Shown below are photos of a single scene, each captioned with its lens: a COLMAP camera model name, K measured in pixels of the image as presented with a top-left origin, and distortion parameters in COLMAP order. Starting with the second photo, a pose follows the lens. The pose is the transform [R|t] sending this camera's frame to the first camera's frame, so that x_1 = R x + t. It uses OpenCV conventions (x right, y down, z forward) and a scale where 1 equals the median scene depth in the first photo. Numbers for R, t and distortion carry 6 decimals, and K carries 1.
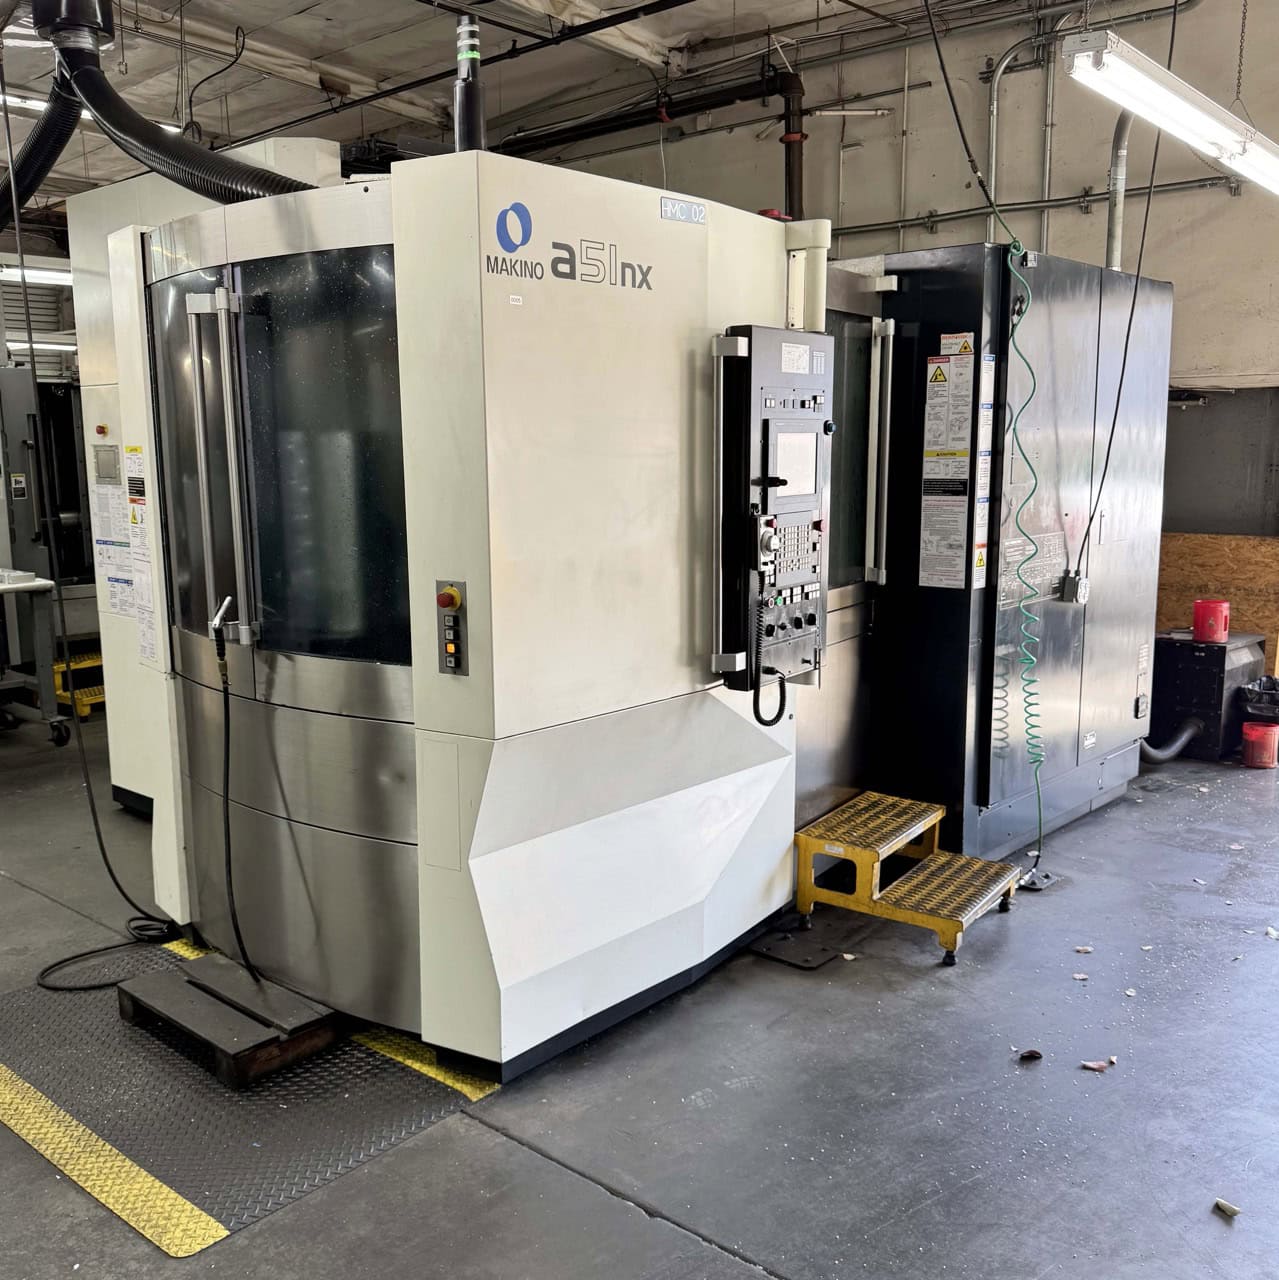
lens RADIAL K [[1089.0, 0, 639.5], [0, 1089.0, 640.0], [0, 0, 1]] dist [0.032329, -0.001355]
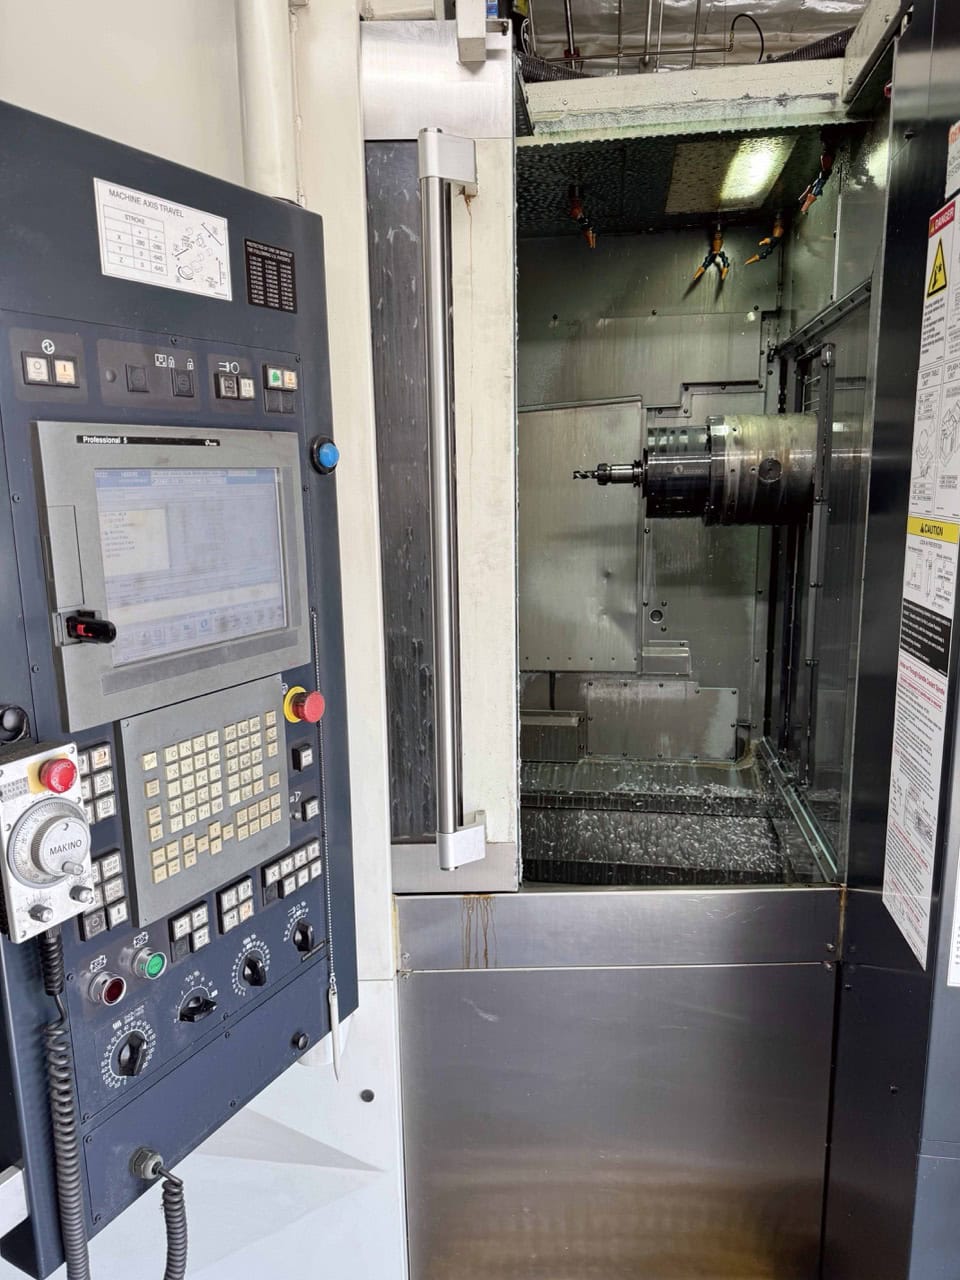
lens RADIAL K [[911.3, 0, 480.0], [0, 911.3, 640.0], [0, 0, 1]] dist [-0.001052, -0.002560]
pose [[0.990377, -0.031959, 0.134654, 0.223574], [0.031235, 0.999484, 0.007485, -0.156594], [-0.134824, -0.003207, 0.990864, 0.817039]]
